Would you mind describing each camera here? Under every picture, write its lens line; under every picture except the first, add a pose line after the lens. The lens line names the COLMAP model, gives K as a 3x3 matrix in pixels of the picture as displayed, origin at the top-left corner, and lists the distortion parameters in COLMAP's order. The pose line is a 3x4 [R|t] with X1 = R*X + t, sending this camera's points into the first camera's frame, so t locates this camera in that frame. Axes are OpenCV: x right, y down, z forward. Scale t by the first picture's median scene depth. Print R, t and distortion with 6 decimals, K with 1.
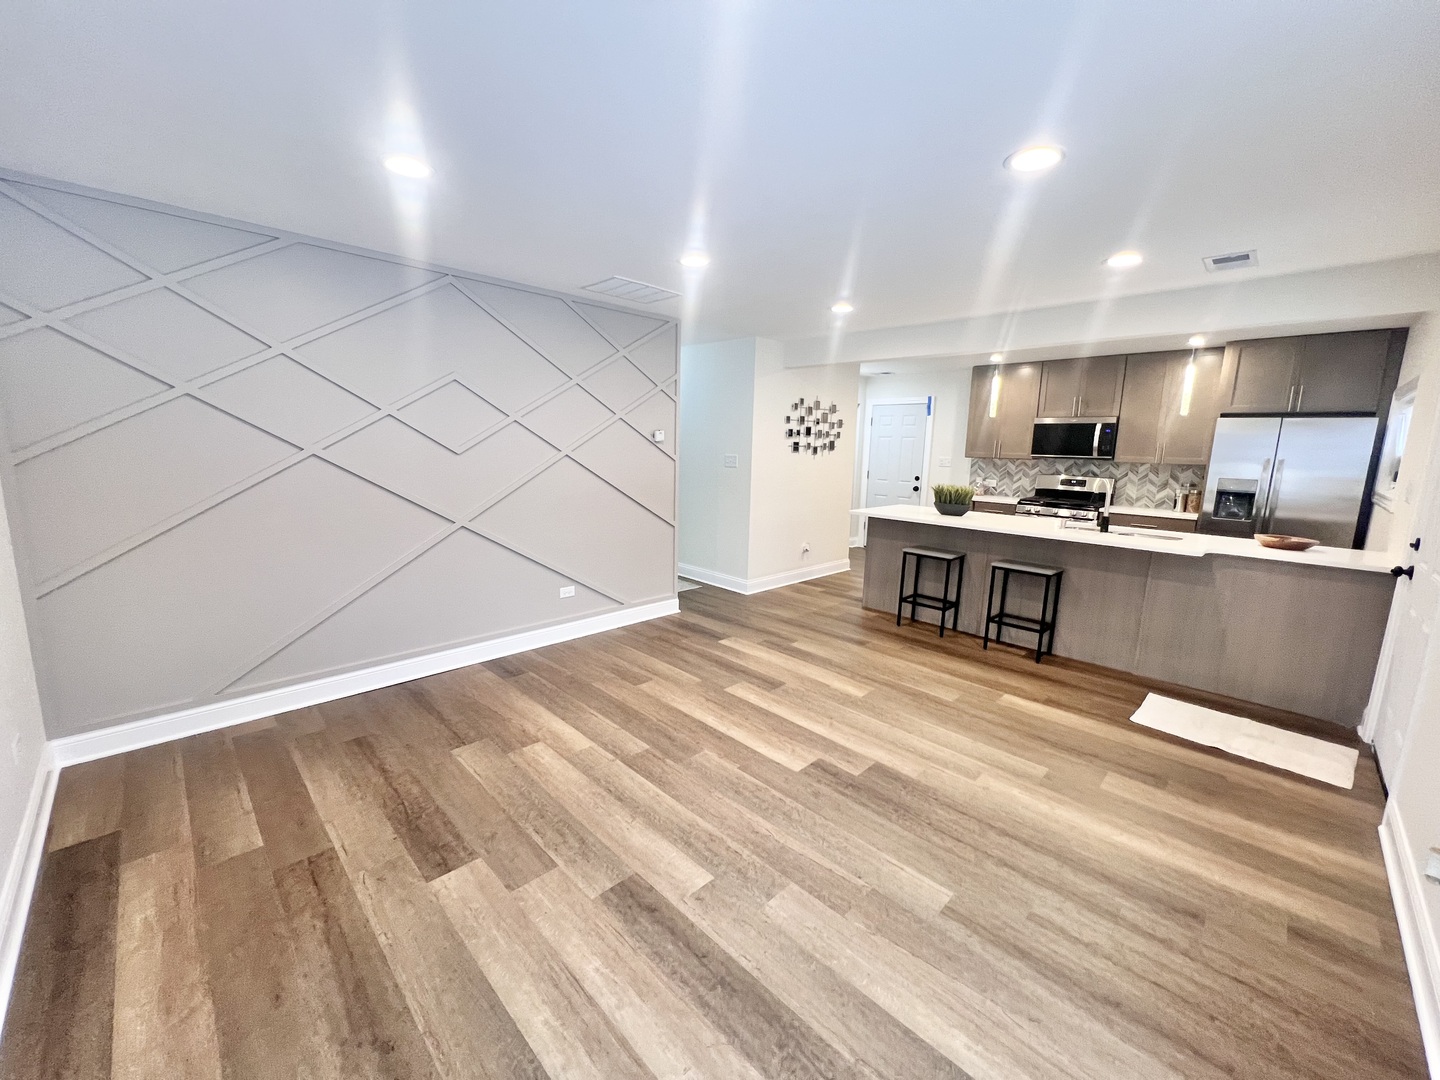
lens RADIAL K [[576.9, 0, 719.8], [0, 576.9, 535.6], [0, 0, 1]] dist [-0.002239, 0.000012]
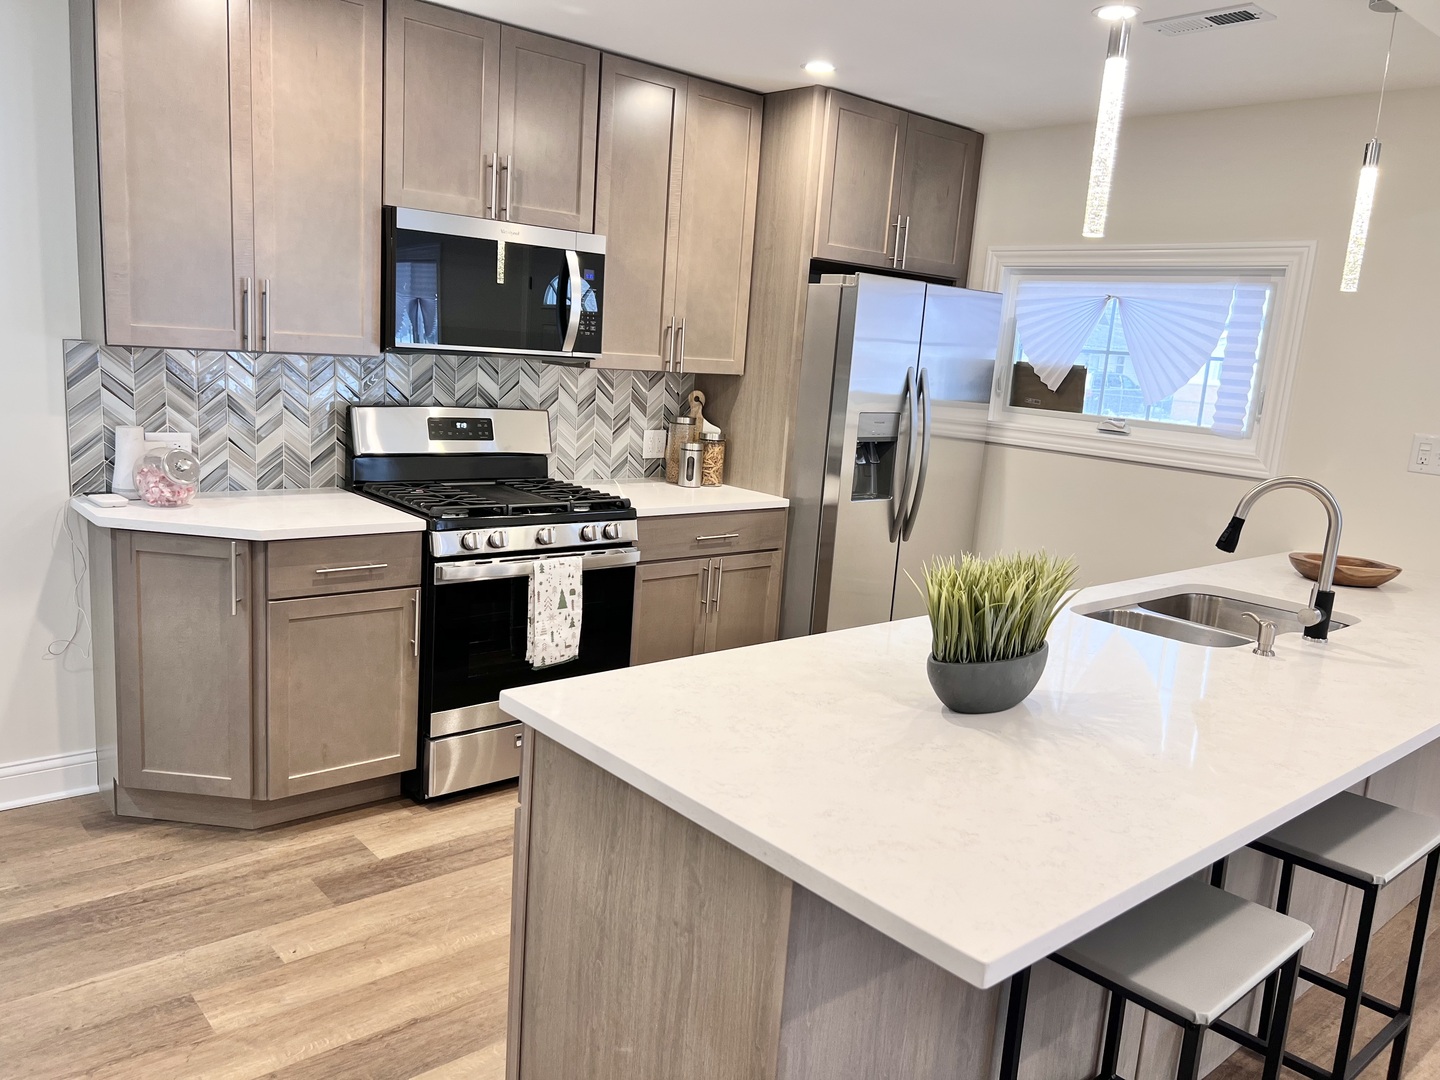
lens RADIAL K [[1084.5, 0, 724.5], [0, 1084.5, 545.5], [0, 0, 1]] dist [0.029154, -0.002349]
pose [[0.072545, -0.204521, 0.976170, 0.016076], [0.089822, 0.976112, 0.197834, -0.141731], [-0.993312, 0.073330, 0.089182, 0.840878]]
